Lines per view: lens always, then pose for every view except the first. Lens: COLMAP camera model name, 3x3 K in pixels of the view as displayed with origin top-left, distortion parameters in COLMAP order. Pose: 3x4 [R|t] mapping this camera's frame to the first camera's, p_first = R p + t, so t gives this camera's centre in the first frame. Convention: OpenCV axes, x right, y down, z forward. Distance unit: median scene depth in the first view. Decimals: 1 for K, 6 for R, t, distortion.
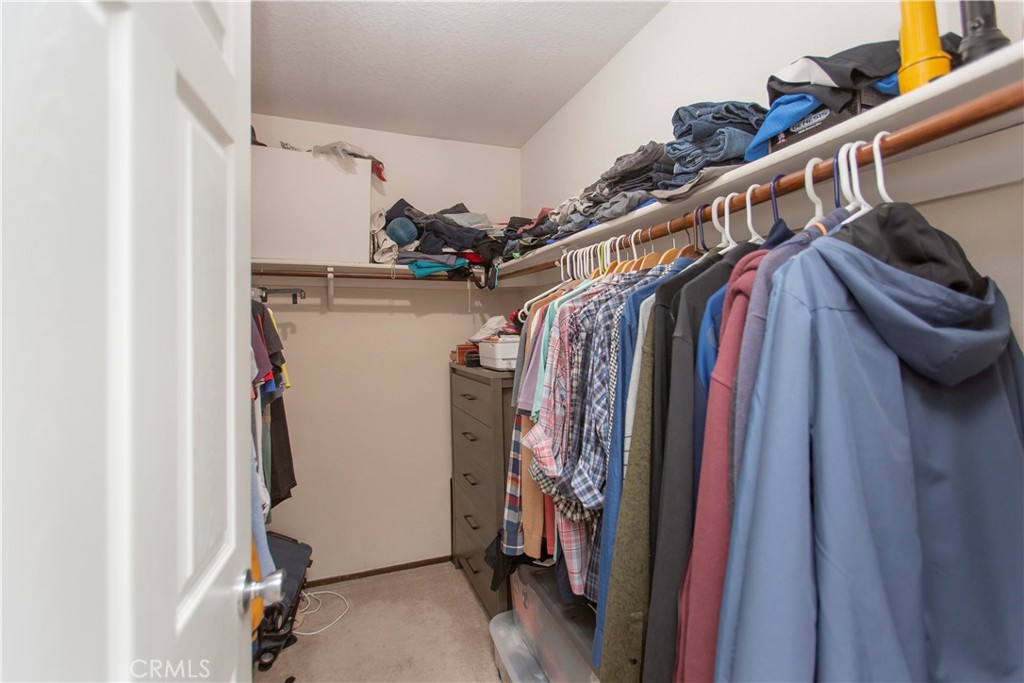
lens RADIAL K [[472.1, 0, 506.5], [0, 472.1, 331.8], [0, 0, 1]] dist [0.000132, 0.000141]
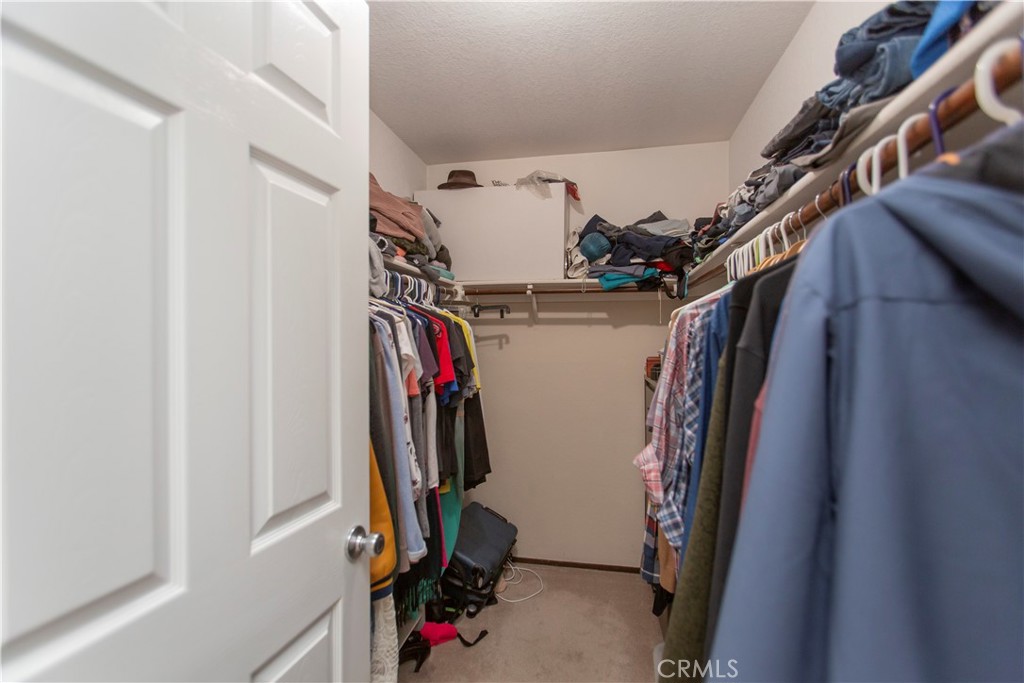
lens RADIAL K [[445.1, 0, 510.7], [0, 445.1, 351.5], [0, 0, 1]] dist [-0.003598, 0.000148]
pose [[0.853550, 0.021595, -0.520563, 0.142930], [-0.013868, 0.999728, 0.018733, 0.003008], [0.520827, -0.008770, 0.853617, 0.068741]]
